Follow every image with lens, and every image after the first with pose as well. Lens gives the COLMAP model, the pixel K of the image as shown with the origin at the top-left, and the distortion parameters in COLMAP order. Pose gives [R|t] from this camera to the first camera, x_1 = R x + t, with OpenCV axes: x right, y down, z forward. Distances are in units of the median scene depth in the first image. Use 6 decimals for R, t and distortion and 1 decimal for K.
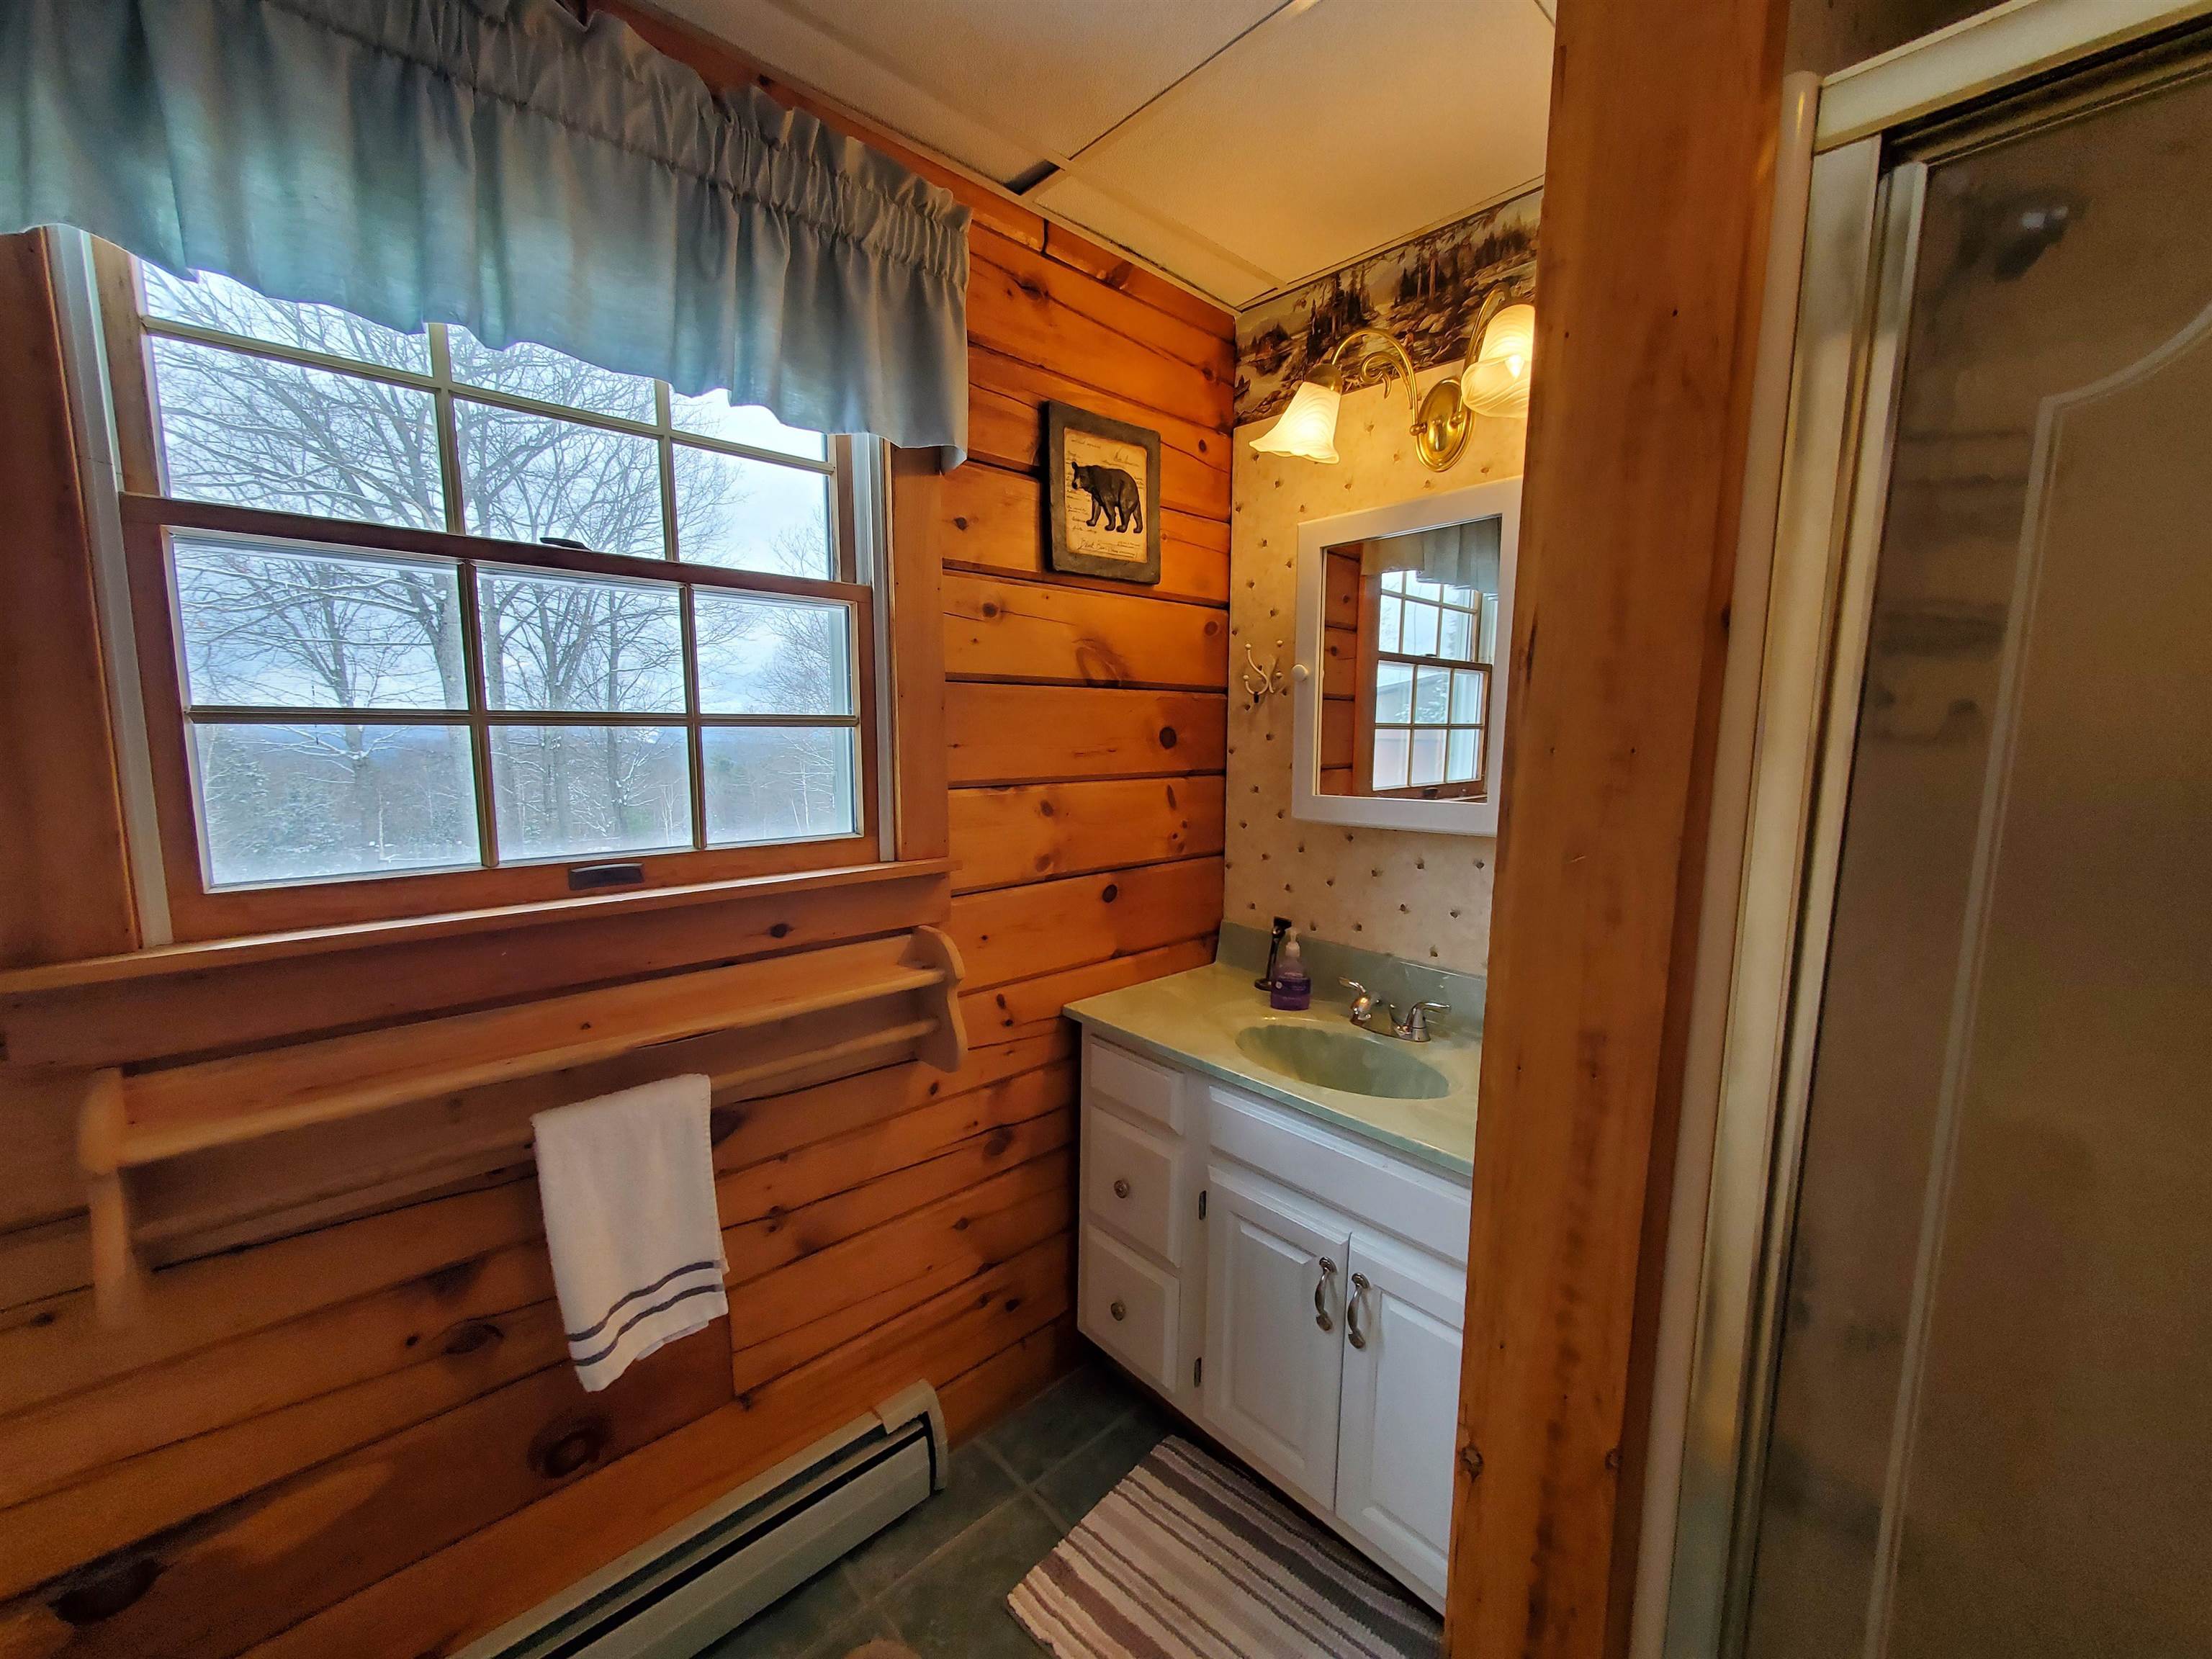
lens RADIAL K [[873.7, 0, 1103.7], [0, 873.7, 834.3], [0, 0, 1]] dist [0.002036, -0.000666]
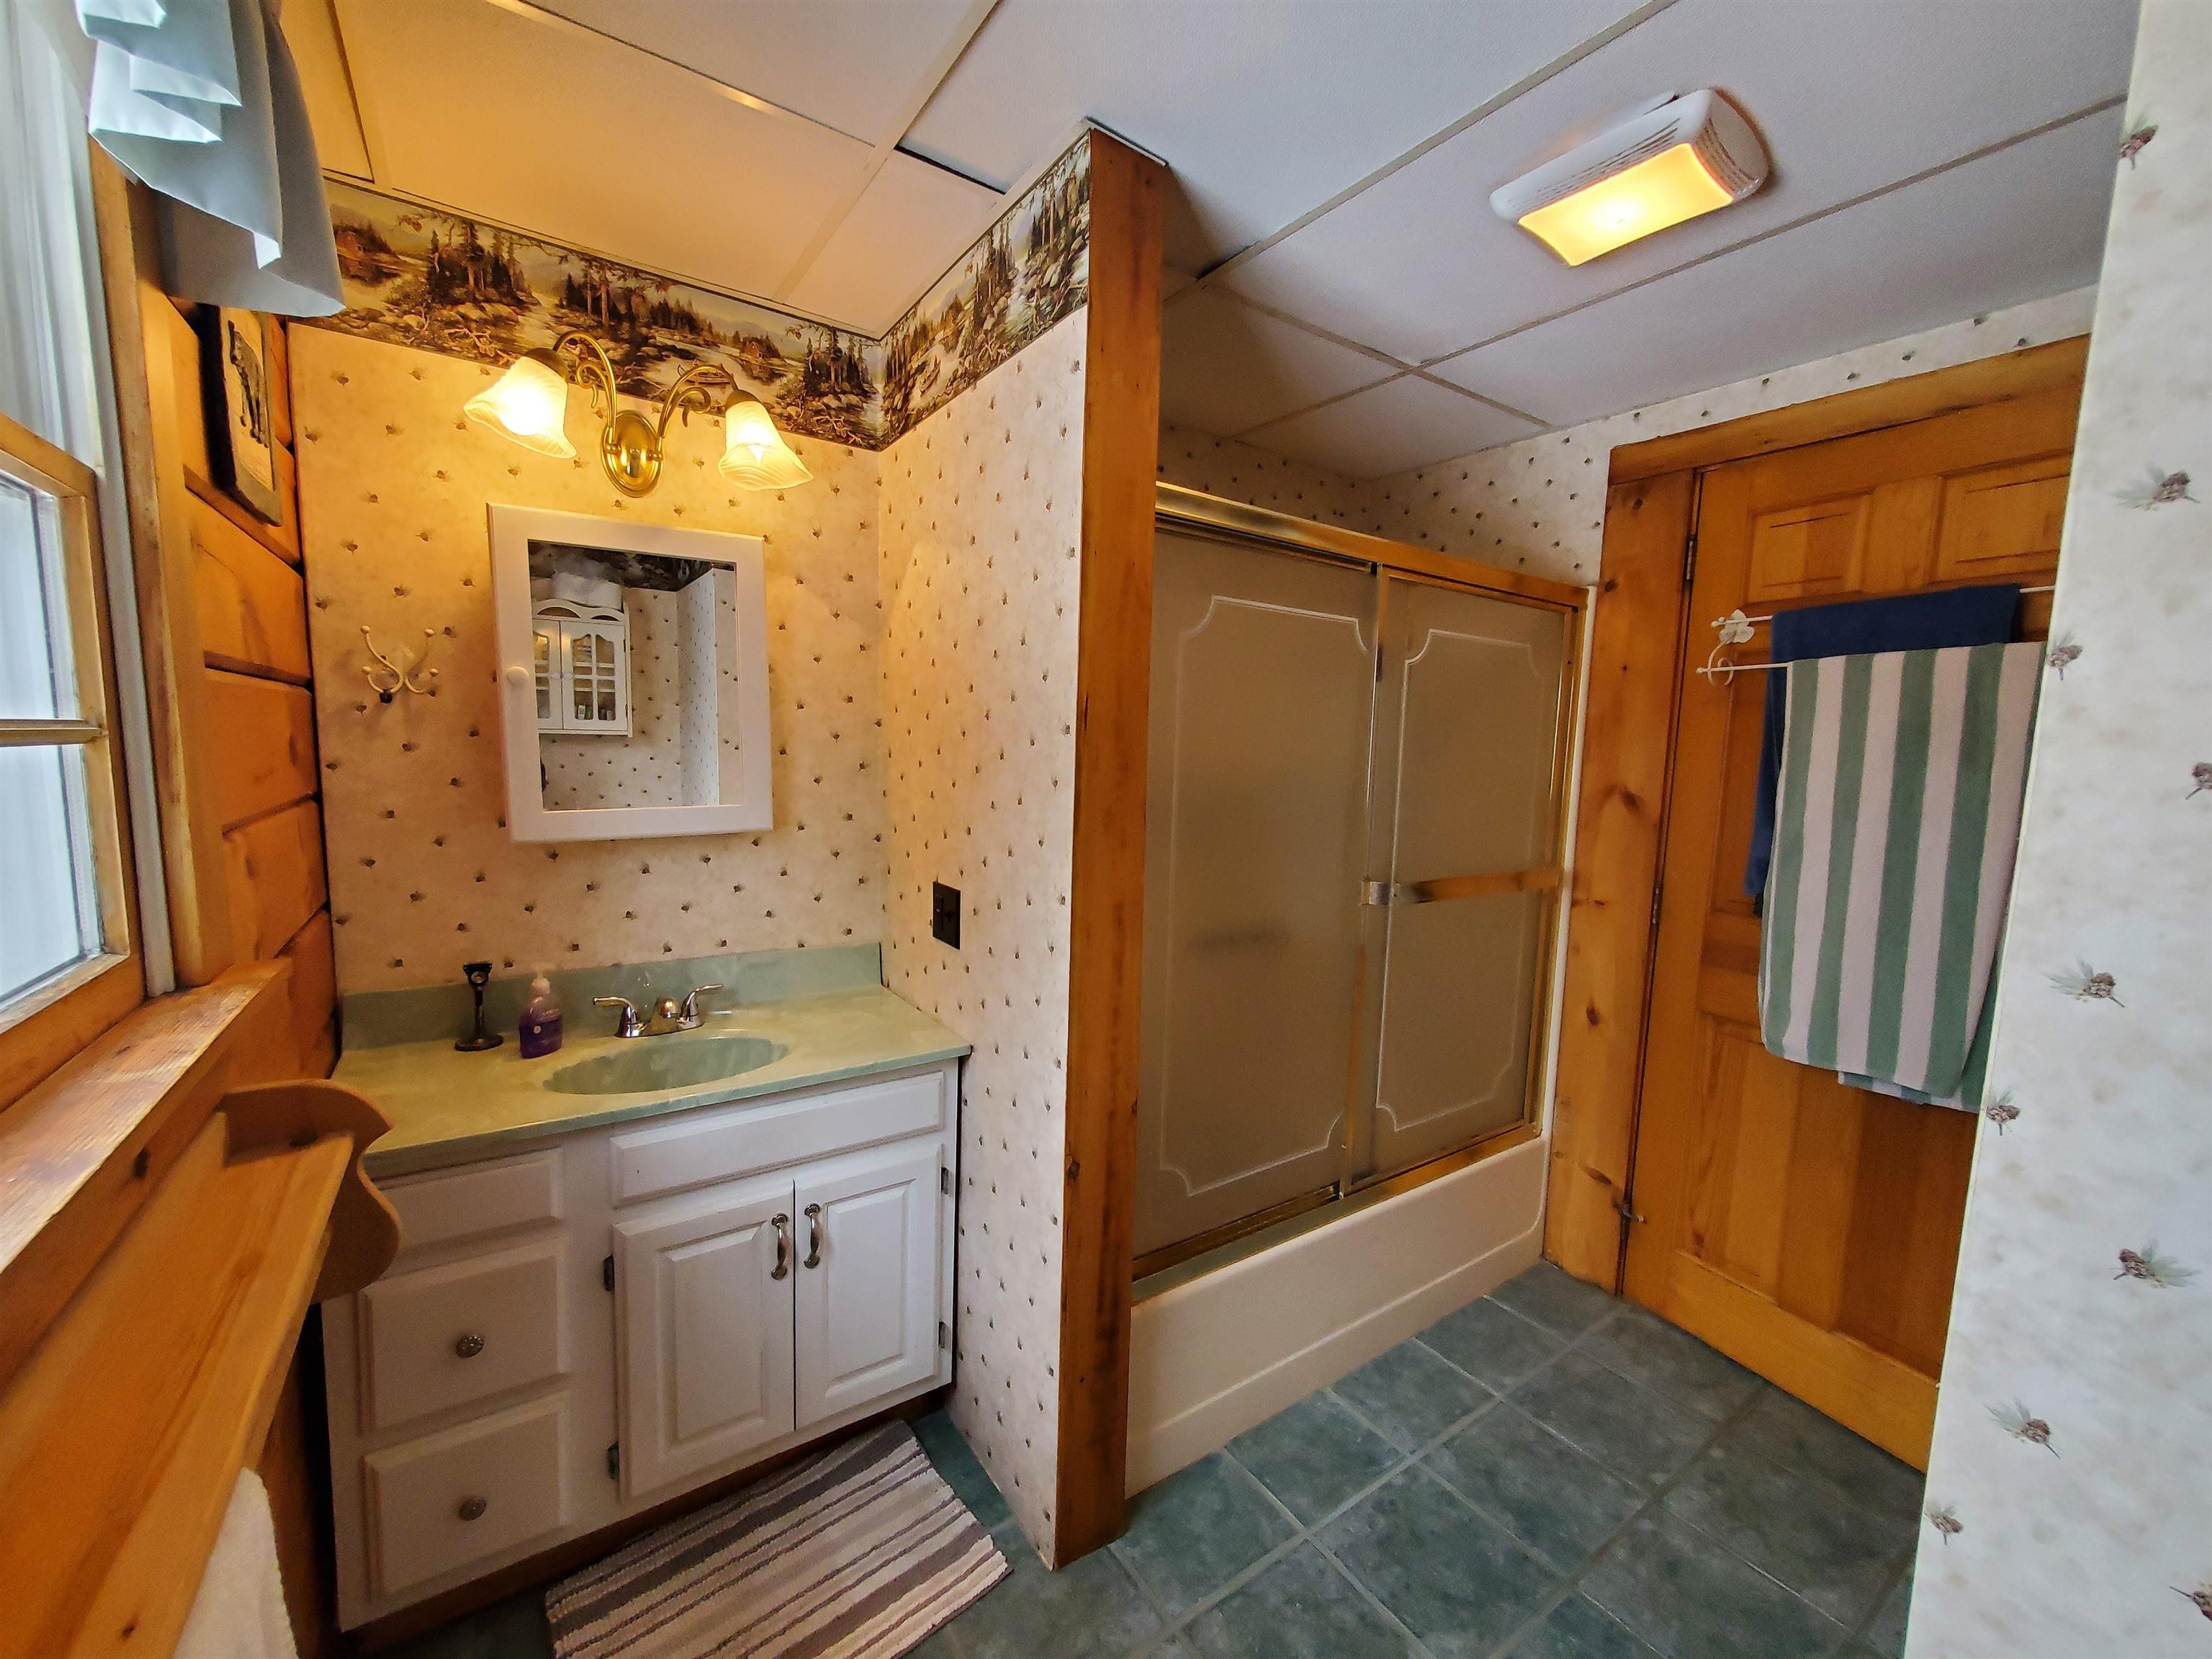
lens RADIAL K [[873.7, 0, 1103.7], [0, 873.7, 834.3], [0, 0, 1]] dist [0.002036, -0.000666]
pose [[0.149284, -0.107500, 0.982933, -0.615924], [0.099349, 0.990673, 0.093257, -0.053089], [-0.983791, 0.083732, 0.158572, 0.307304]]
